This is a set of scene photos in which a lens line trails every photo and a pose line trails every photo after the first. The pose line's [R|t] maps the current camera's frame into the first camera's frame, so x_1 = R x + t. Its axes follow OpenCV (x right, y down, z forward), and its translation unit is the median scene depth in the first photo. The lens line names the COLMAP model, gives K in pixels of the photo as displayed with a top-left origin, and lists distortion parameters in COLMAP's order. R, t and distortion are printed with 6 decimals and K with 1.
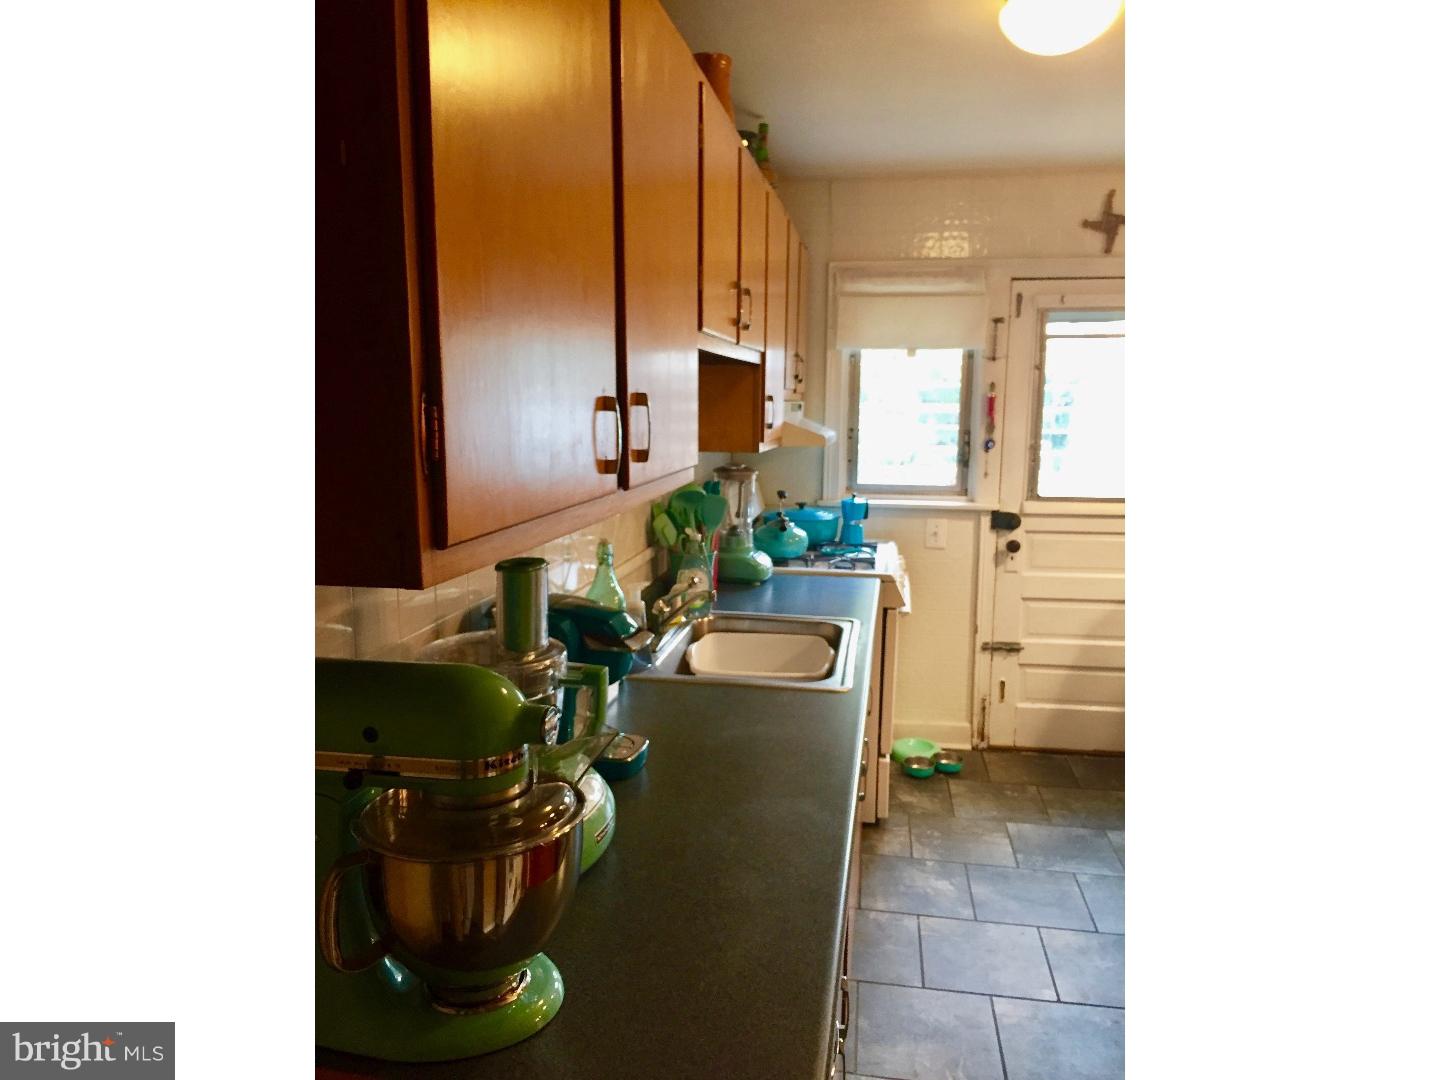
lens RADIAL K [[944.4, 0, 721.7], [0, 944.4, 533.1], [0, 0, 1]] dist [0.009531, 0.001171]
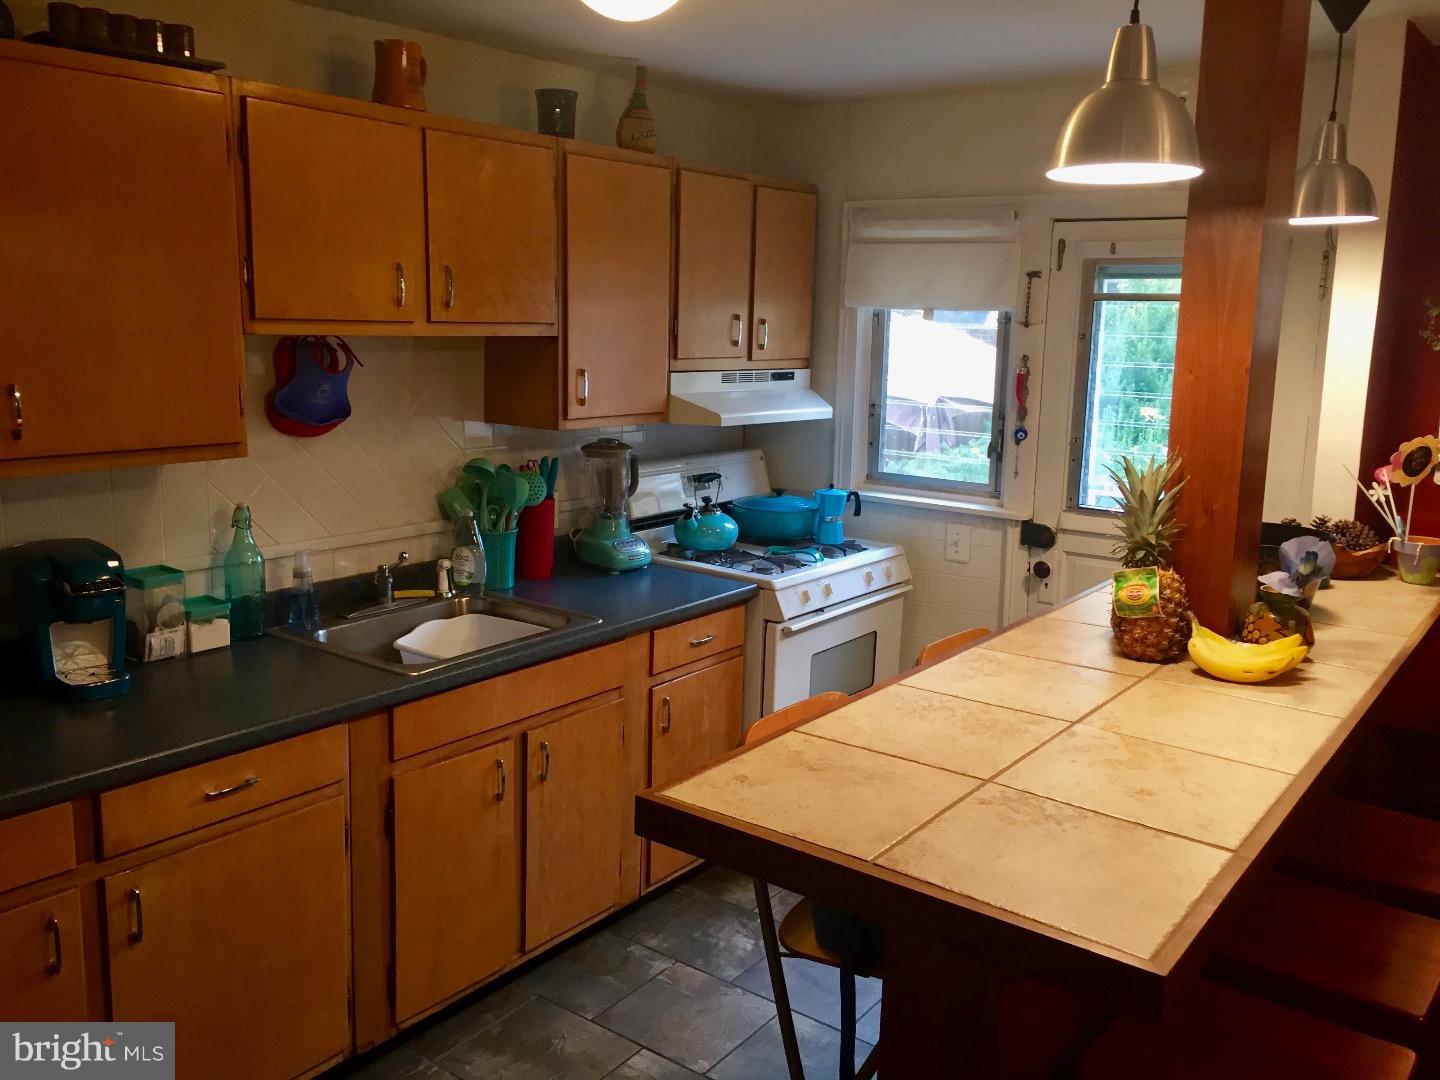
lens RADIAL K [[1219.7, 0, 718.8], [0, 1219.7, 541.0], [0, 0, 1]] dist [-0.013133, -0.003331]
pose [[0.885527, 0.104850, -0.452601, 0.522462], [-0.089653, 0.994455, 0.054967, -0.040196], [0.455855, -0.008098, 0.890017, 0.001796]]
